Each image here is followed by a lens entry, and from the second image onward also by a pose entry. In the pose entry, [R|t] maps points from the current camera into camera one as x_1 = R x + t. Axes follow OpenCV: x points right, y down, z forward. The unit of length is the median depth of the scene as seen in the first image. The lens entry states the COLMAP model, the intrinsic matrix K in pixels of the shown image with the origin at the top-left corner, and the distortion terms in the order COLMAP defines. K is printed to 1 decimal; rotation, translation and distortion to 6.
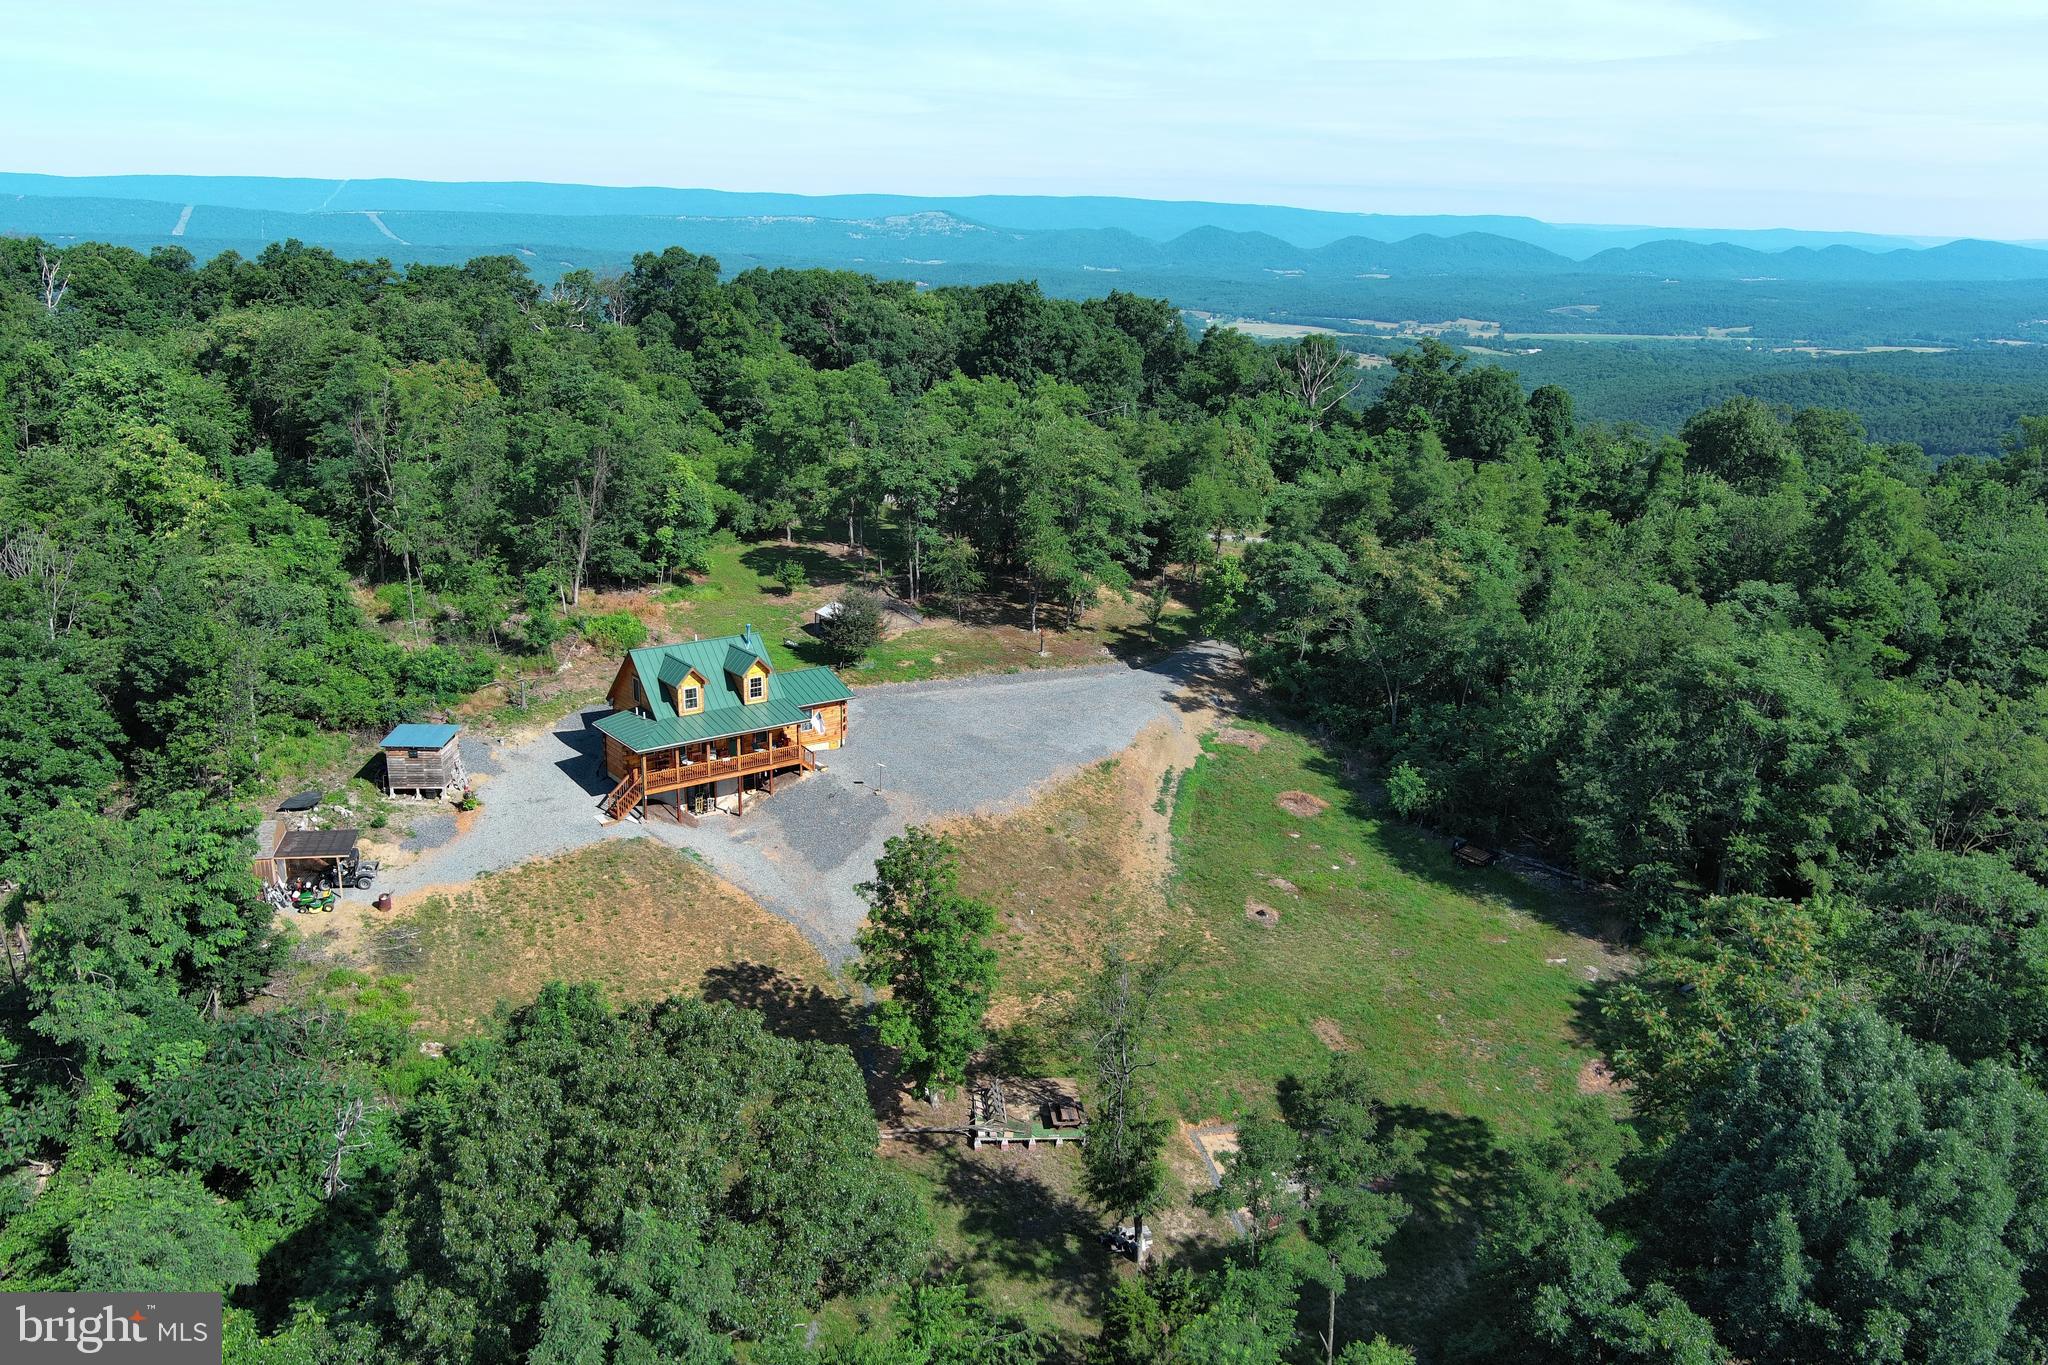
lens RADIAL K [[1587.4, 0, 1016.6], [0, 1587.4, 680.1], [0, 0, 1]] dist [0.018135, -0.008755]
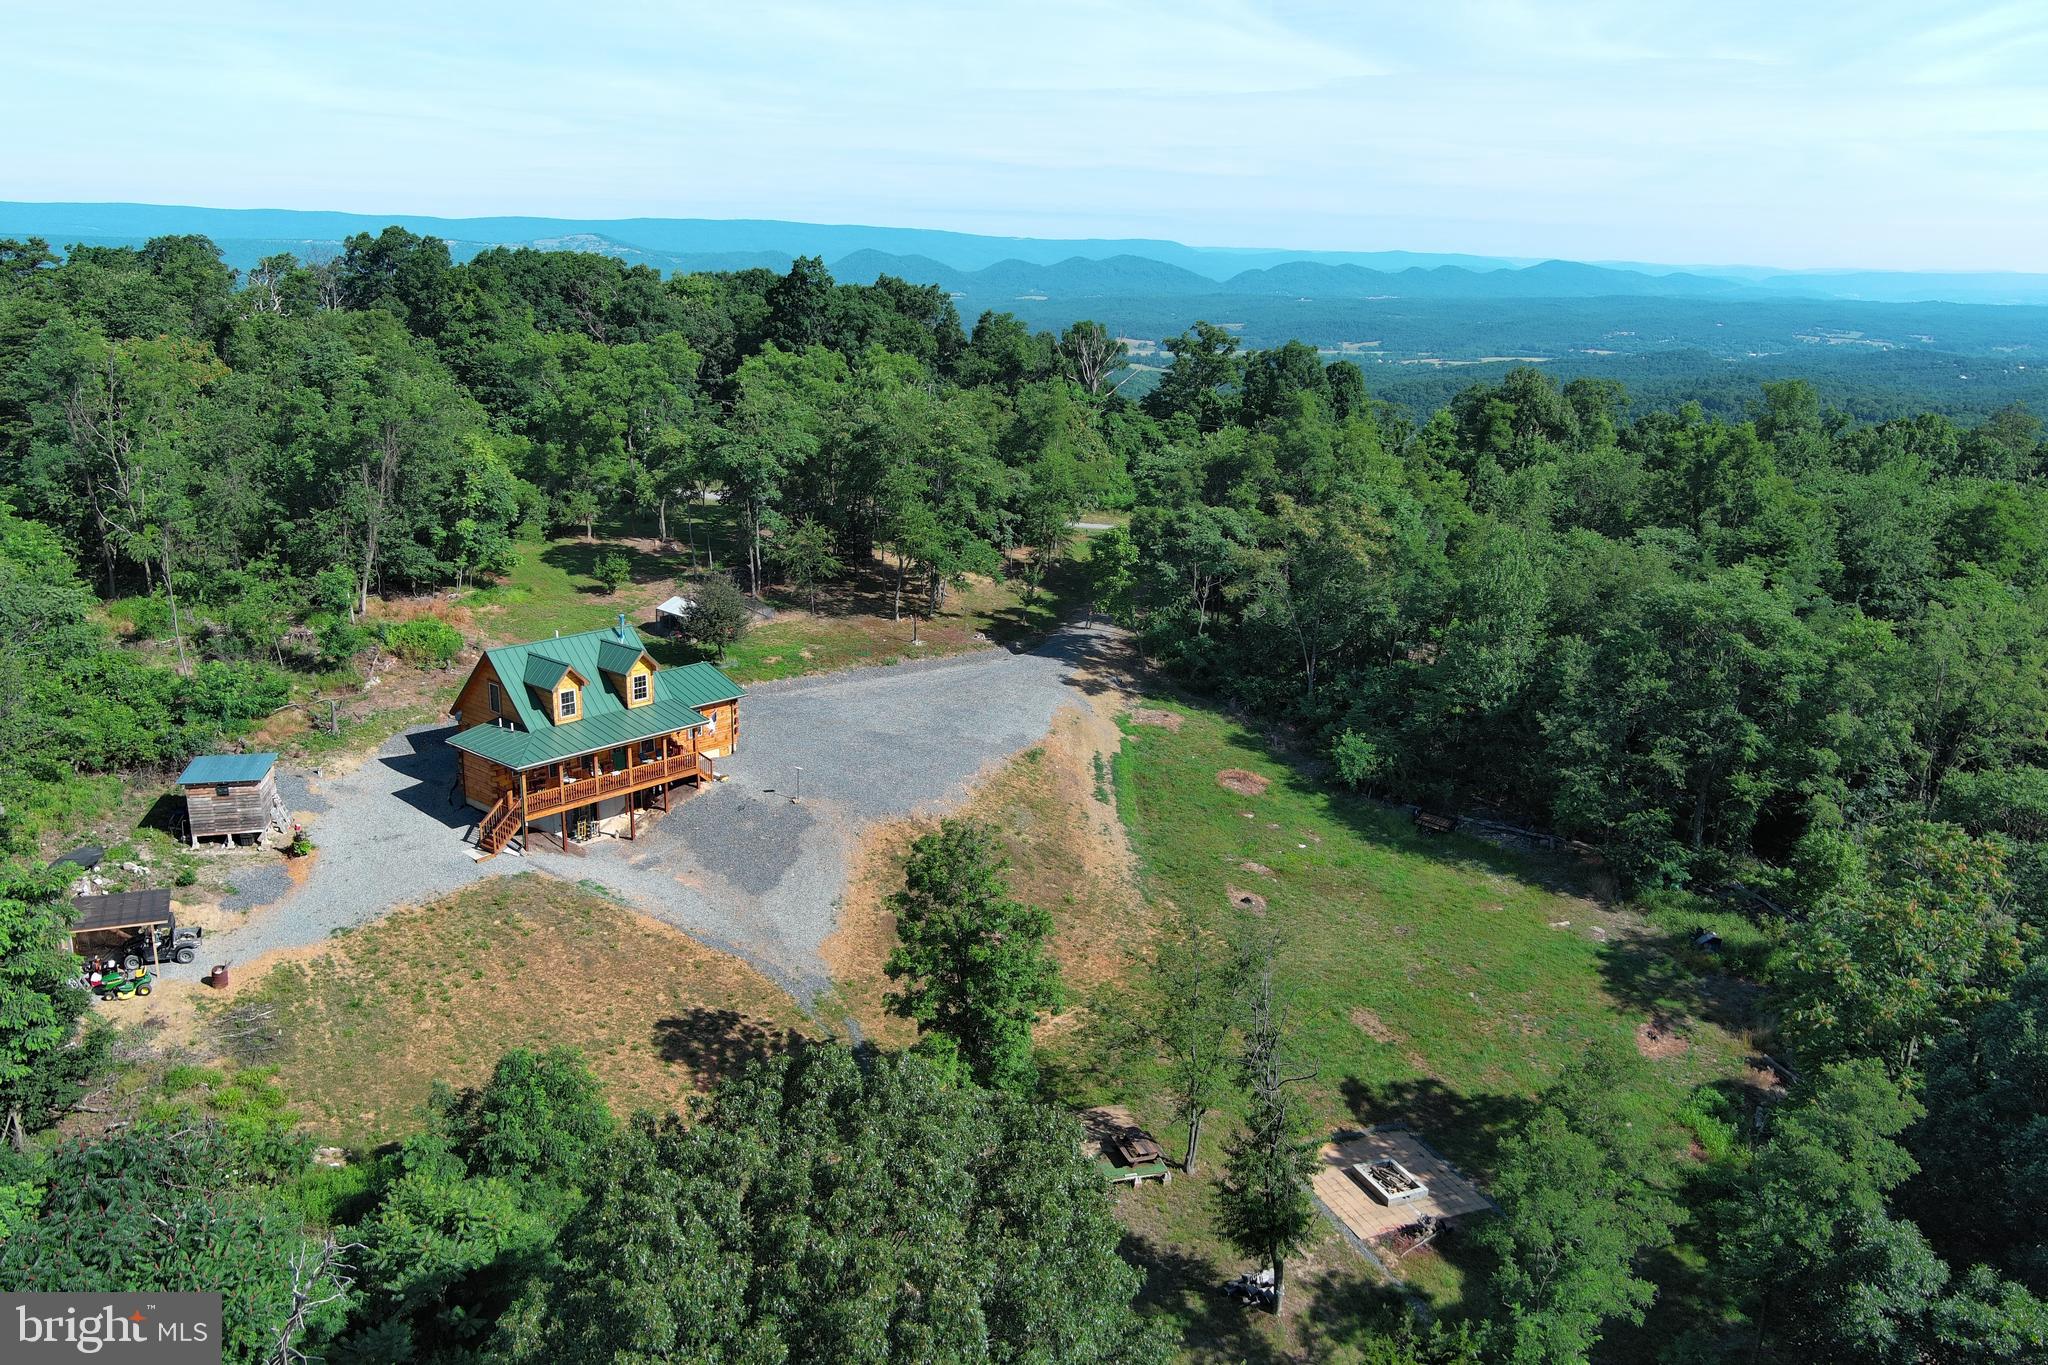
lens RADIAL K [[1587.4, 0, 1014.3], [0, 1587.4, 685.2], [0, 0, 1]] dist [0.018135, -0.008755]
pose [[0.979060, -0.056752, 0.195499, -0.133437], [0.058889, 0.998251, -0.005134, 0.019389], [-0.194866, 0.016539, 0.980690, 0.126747]]
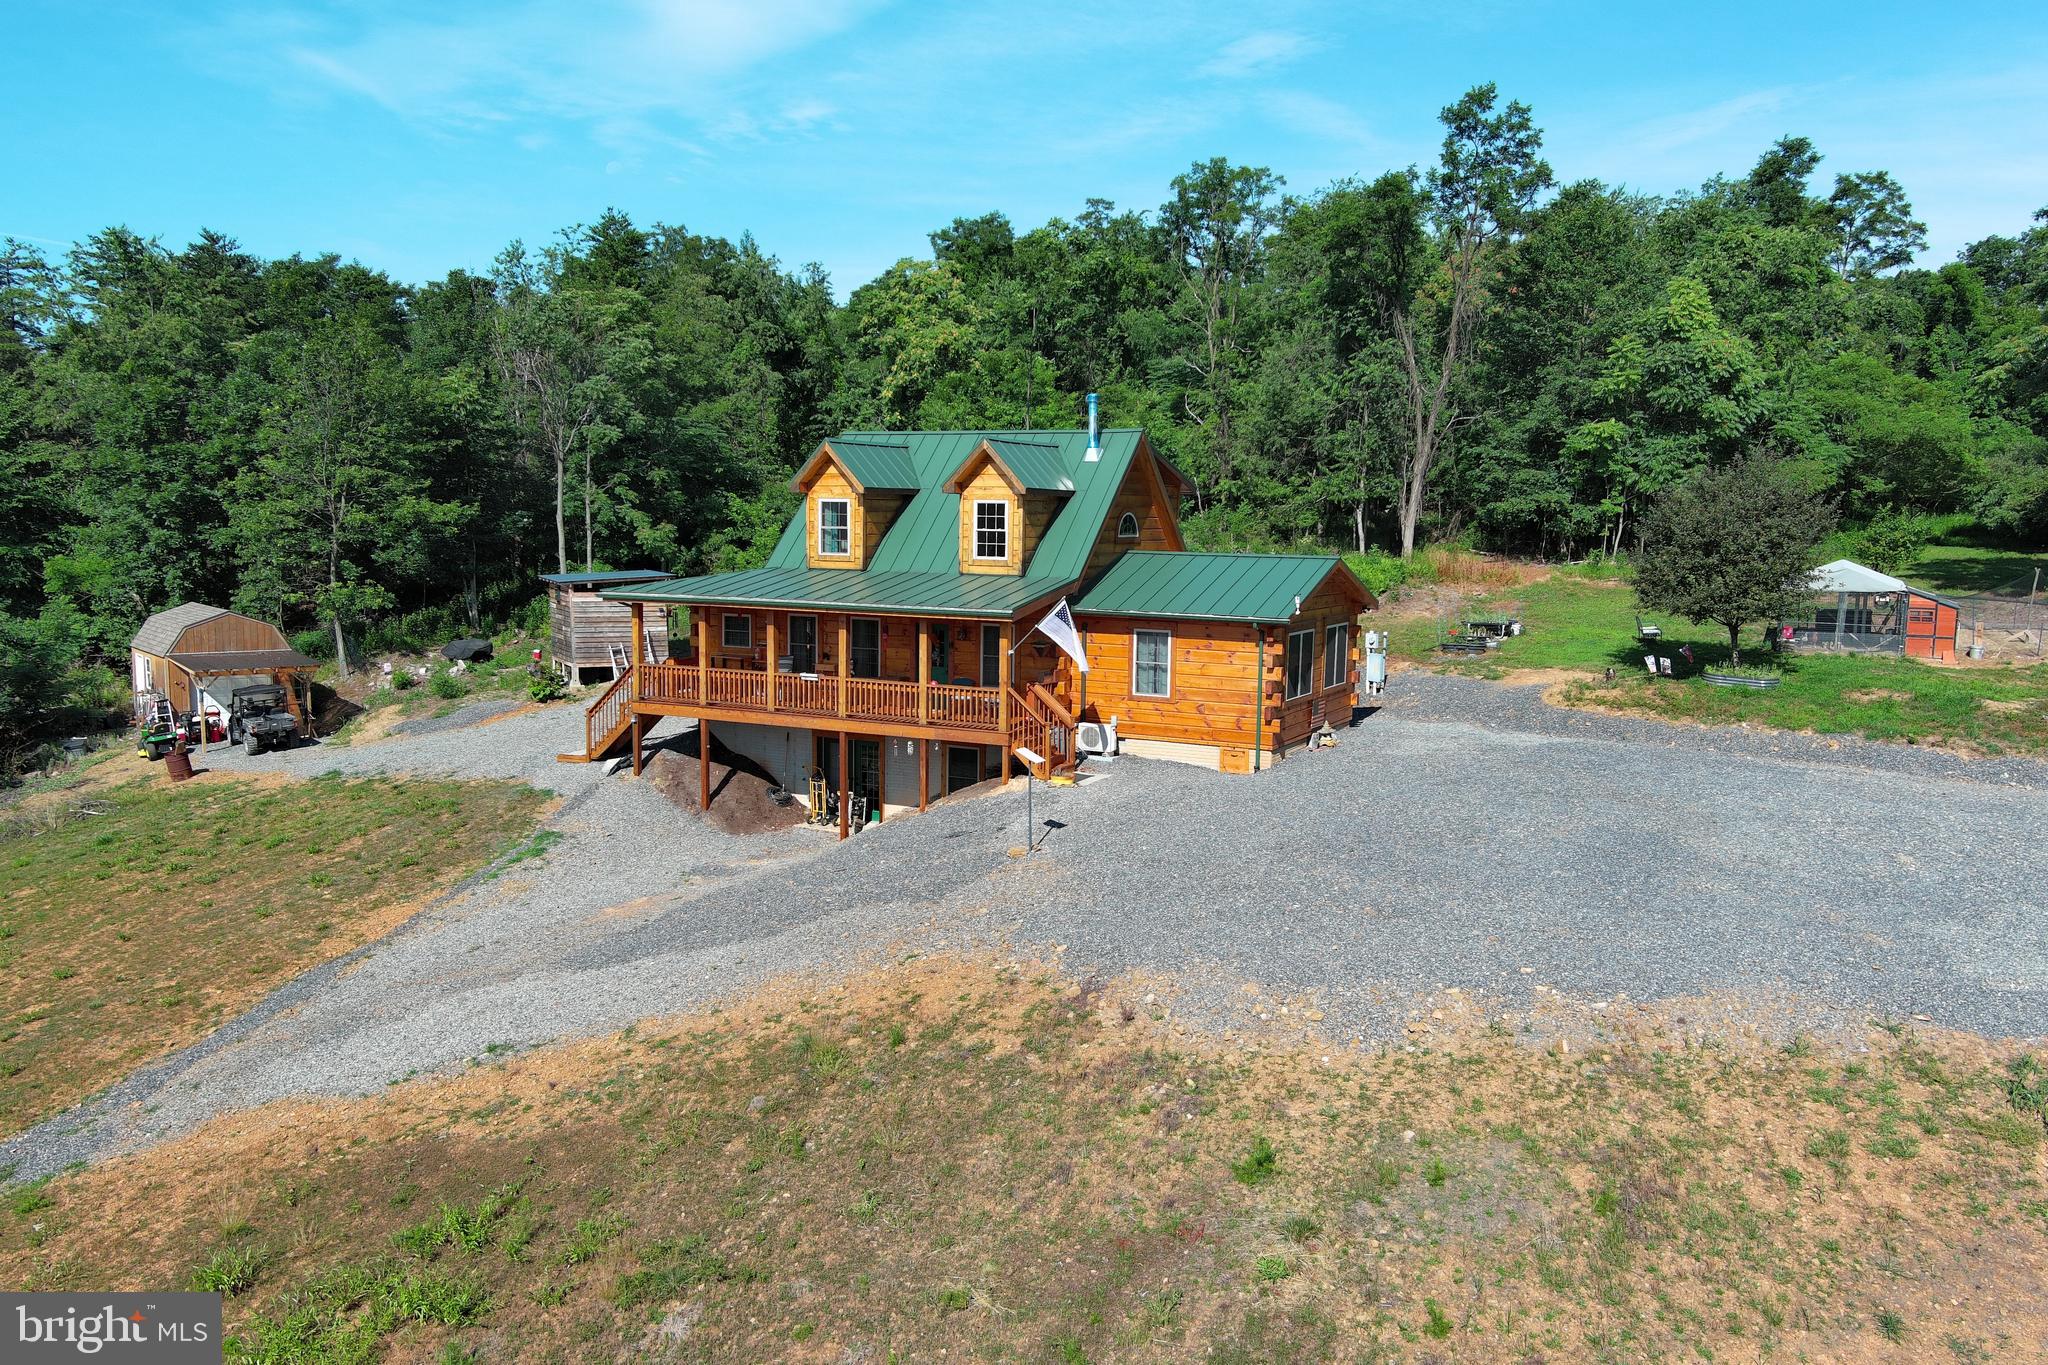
lens RADIAL K [[1587.4, 0, 1018.0], [0, 1587.4, 682.0], [0, 0, 1]] dist [0.018135, -0.008755]
pose [[0.429930, 0.083677, -0.898976, 0.174908], [-0.251506, 0.967383, -0.030237, 0.048345], [0.867125, 0.239098, 0.436952, 0.845209]]
